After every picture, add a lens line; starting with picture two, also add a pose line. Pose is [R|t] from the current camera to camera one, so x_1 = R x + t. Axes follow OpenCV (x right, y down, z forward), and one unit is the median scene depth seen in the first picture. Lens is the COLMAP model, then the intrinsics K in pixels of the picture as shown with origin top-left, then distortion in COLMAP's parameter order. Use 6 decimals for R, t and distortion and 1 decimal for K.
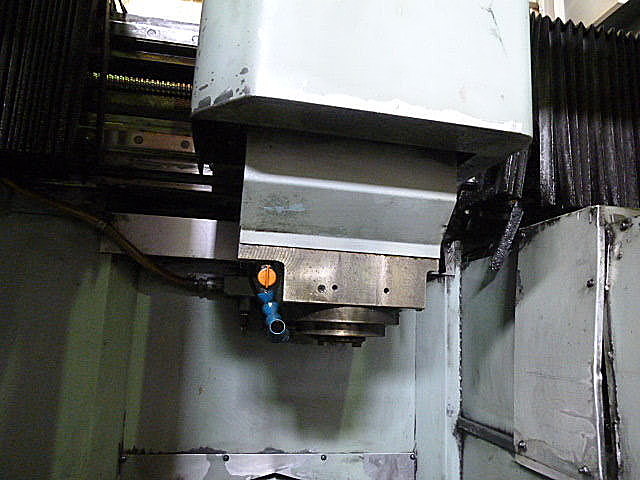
lens RADIAL K [[481.3, 0, 325.6], [0, 481.3, 242.8], [0, 0, 1]] dist [-0.030089, 0.004215]
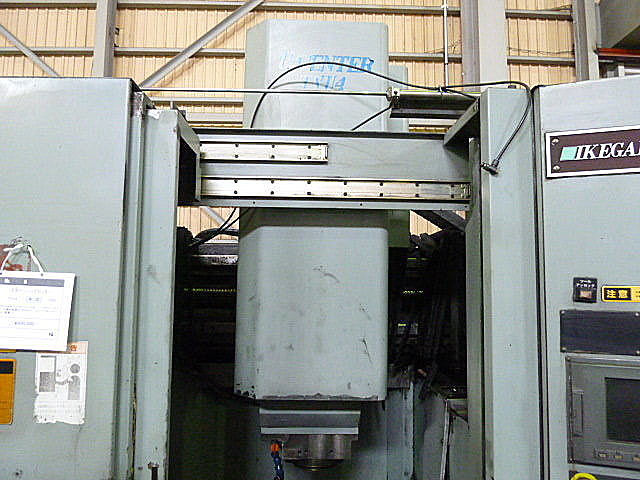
lens RADIAL K [[481.3, 0, 330.0], [0, 481.3, 244.6], [0, 0, 1]] dist [-0.030089, 0.004215]
pose [[0.988678, -0.045654, -0.142942, 0.289733], [0.057096, 0.995395, 0.076996, -0.604650], [0.138768, -0.084286, 0.986732, -0.619333]]
